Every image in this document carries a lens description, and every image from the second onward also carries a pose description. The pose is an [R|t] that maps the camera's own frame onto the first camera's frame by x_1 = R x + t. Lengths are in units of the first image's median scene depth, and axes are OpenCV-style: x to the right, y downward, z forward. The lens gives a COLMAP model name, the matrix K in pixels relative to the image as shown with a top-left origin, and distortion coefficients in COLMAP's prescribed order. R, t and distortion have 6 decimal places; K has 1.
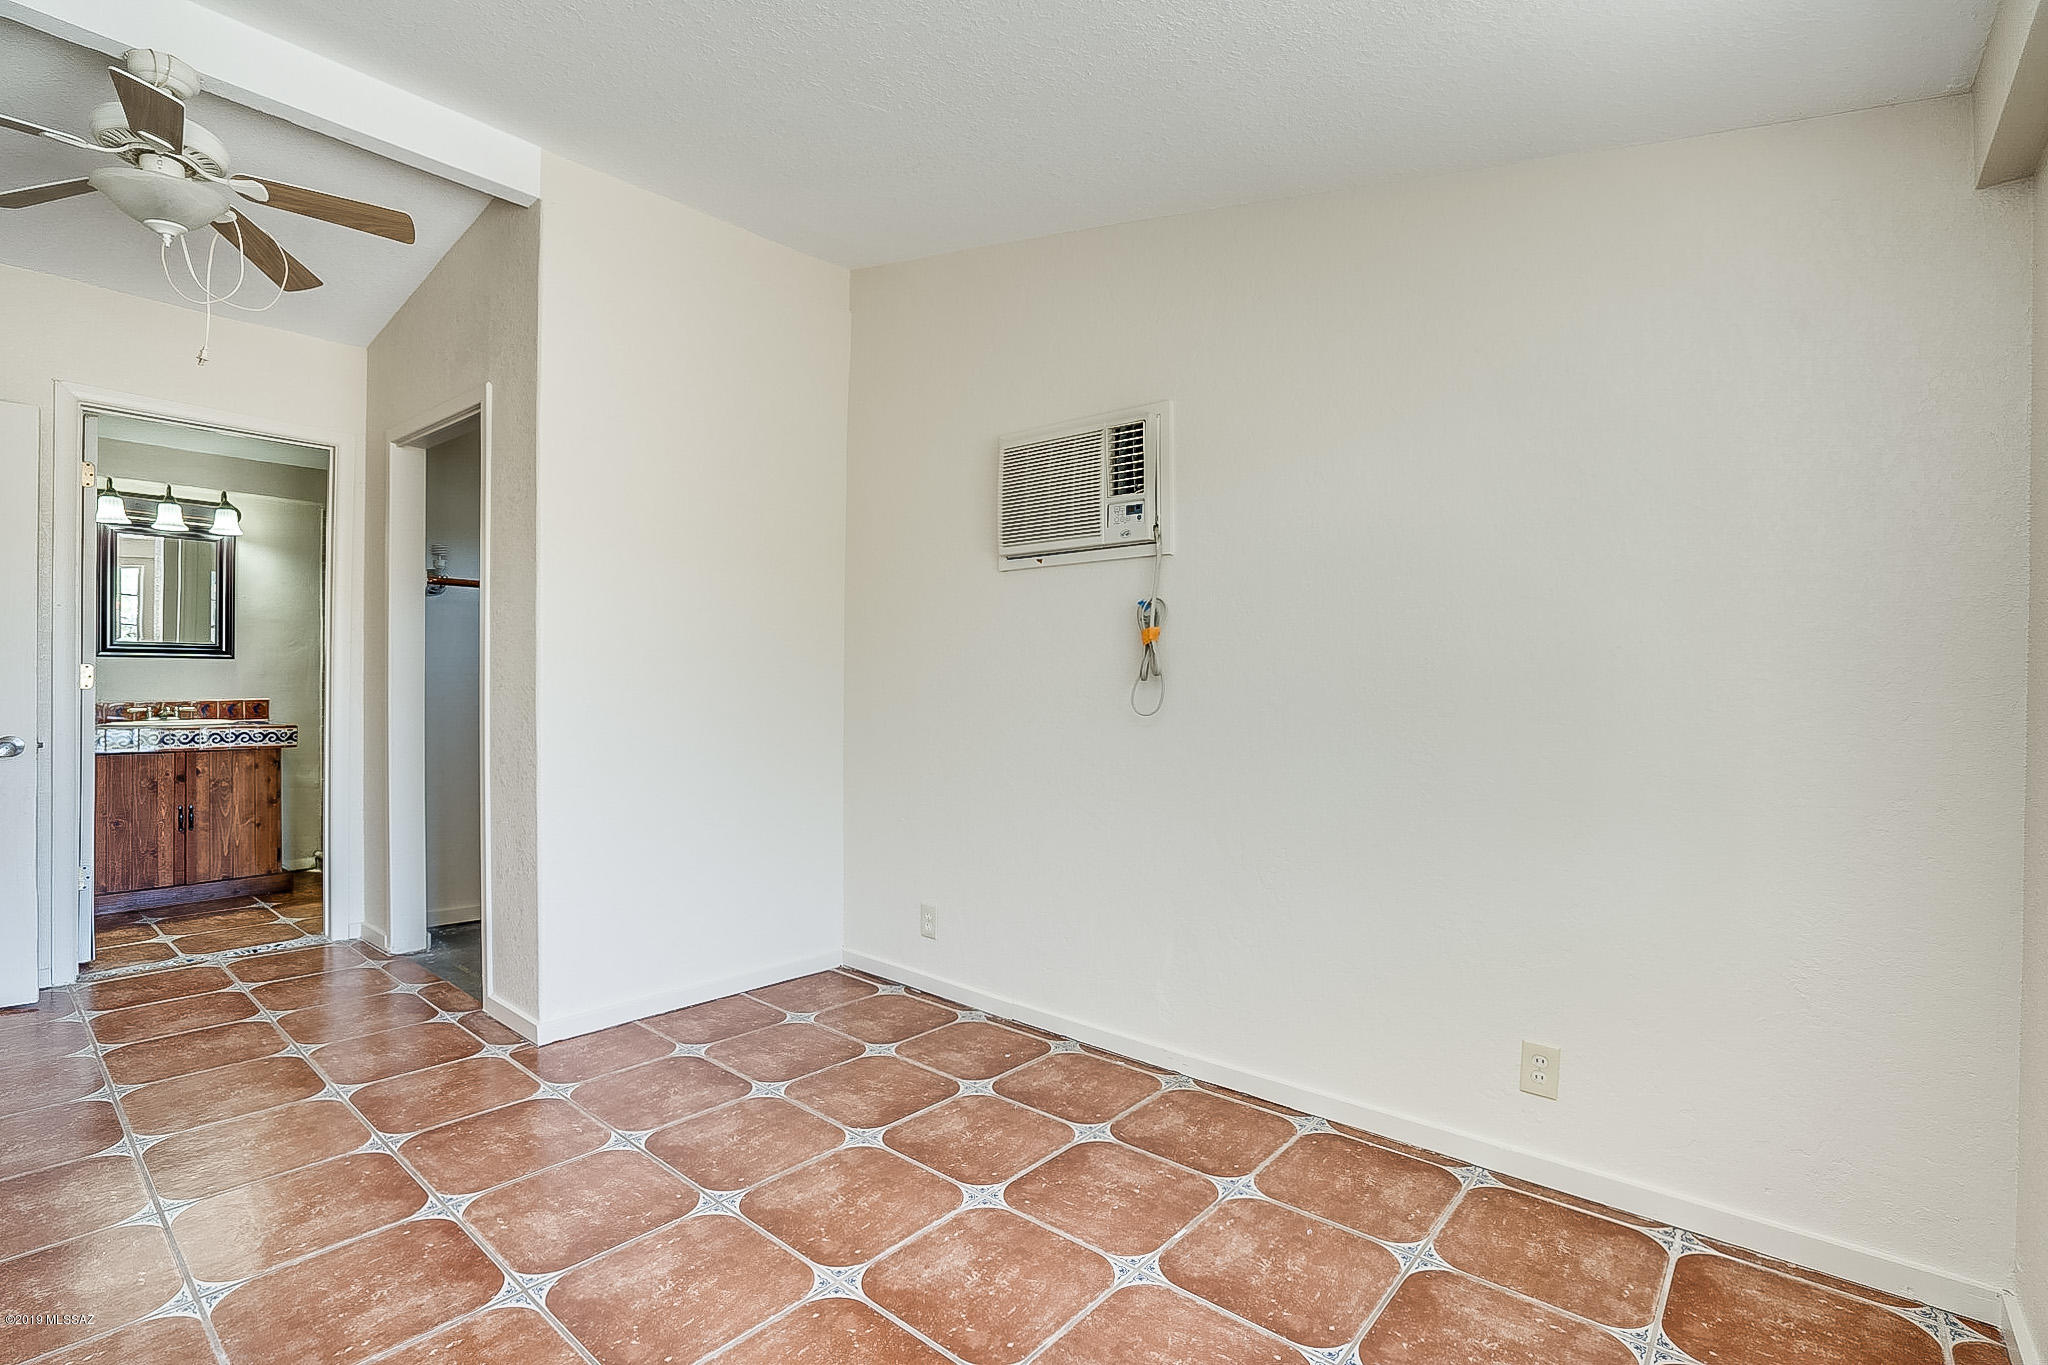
lens RADIAL K [[941.3, 0, 1030.7], [0, 941.3, 678.5], [0, 0, 1]] dist [-0.052270, 0.012239]
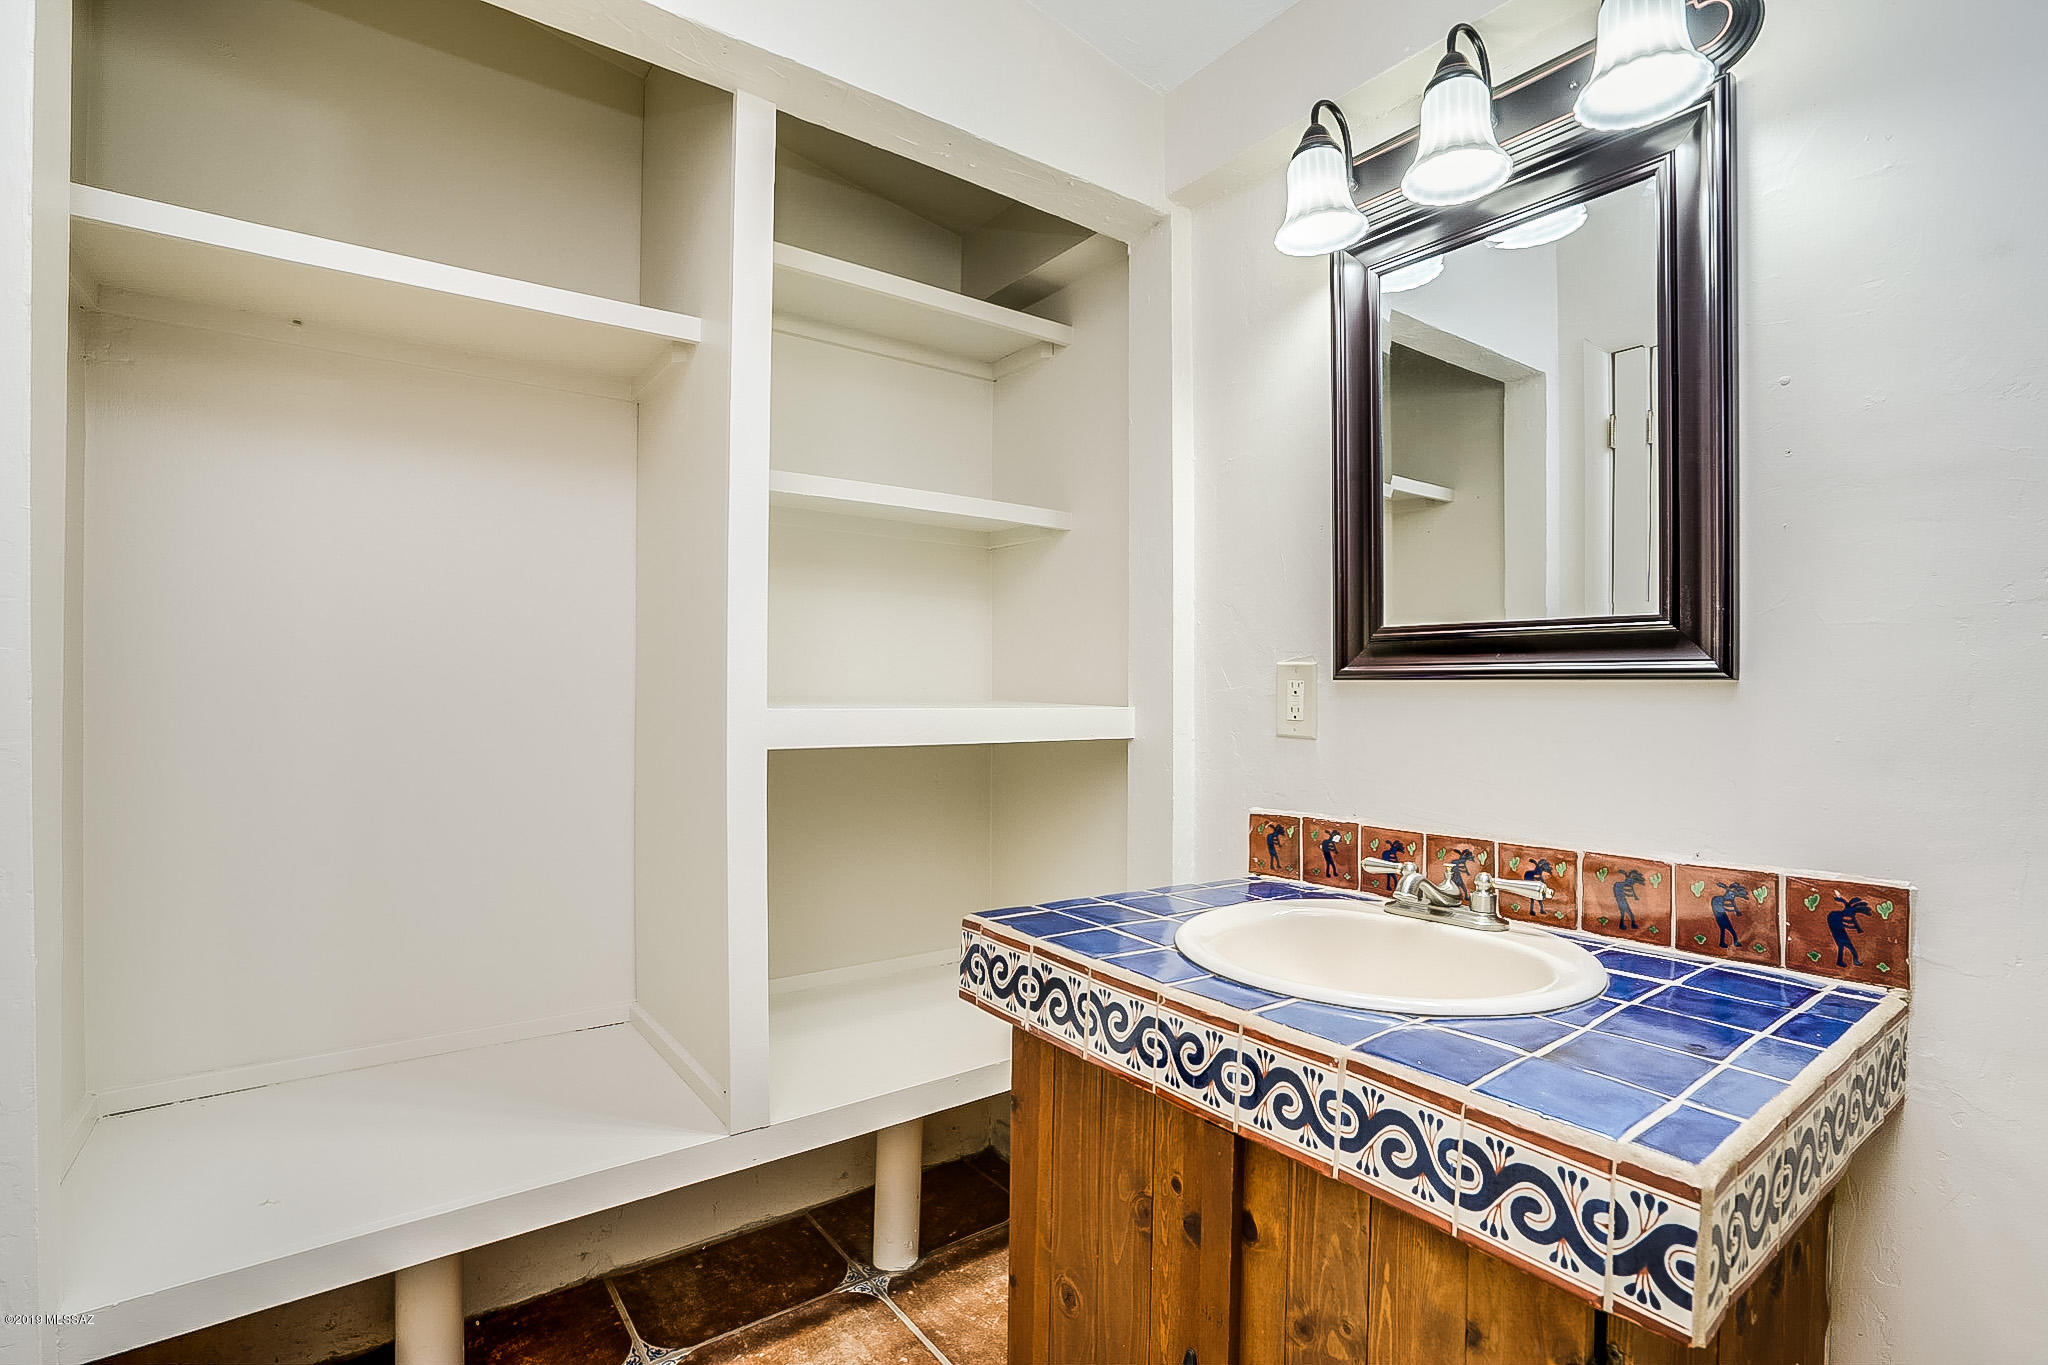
lens RADIAL K [[941.3, 0, 1017.5], [0, 941.3, 679.4], [0, 0, 1]] dist [-0.052270, 0.012239]
pose [[-0.240711, -0.011560, -0.970528, -0.672763], [-0.009462, 0.999910, -0.009563, -0.019511], [0.970551, 0.006881, -0.240798, 0.963041]]
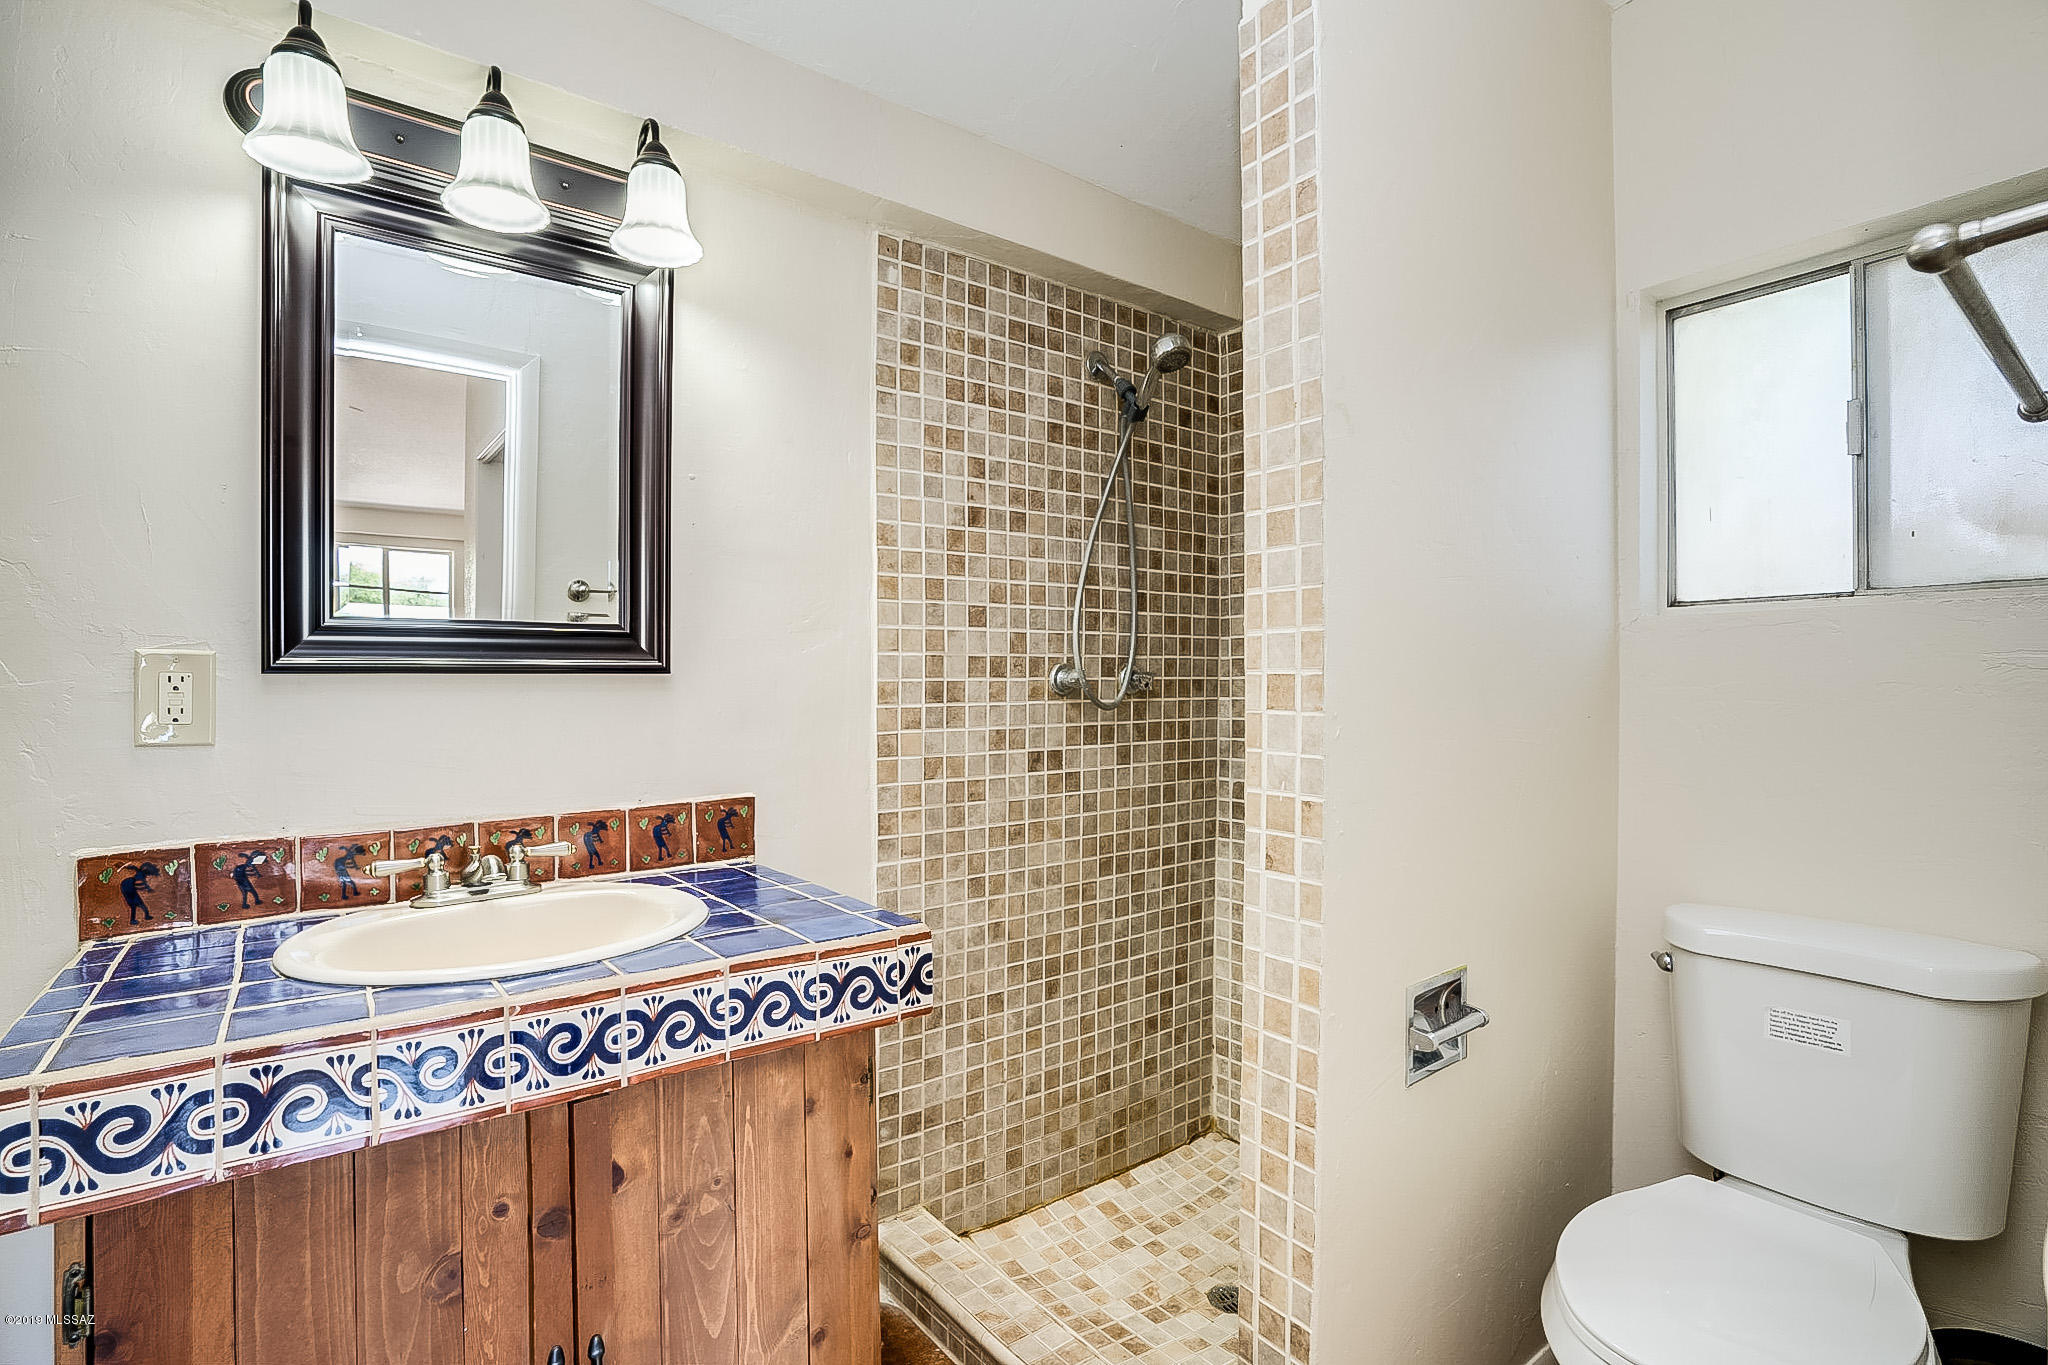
lens RADIAL K [[941.3, 0, 1022.3], [0, 941.3, 690.3], [0, 0, 1]] dist [-0.052270, 0.012239]
pose [[0.972731, -0.006697, -0.231839, -0.737183], [0.007525, 0.999968, 0.002690, -0.017344], [0.231813, -0.004361, 0.972750, 0.771699]]
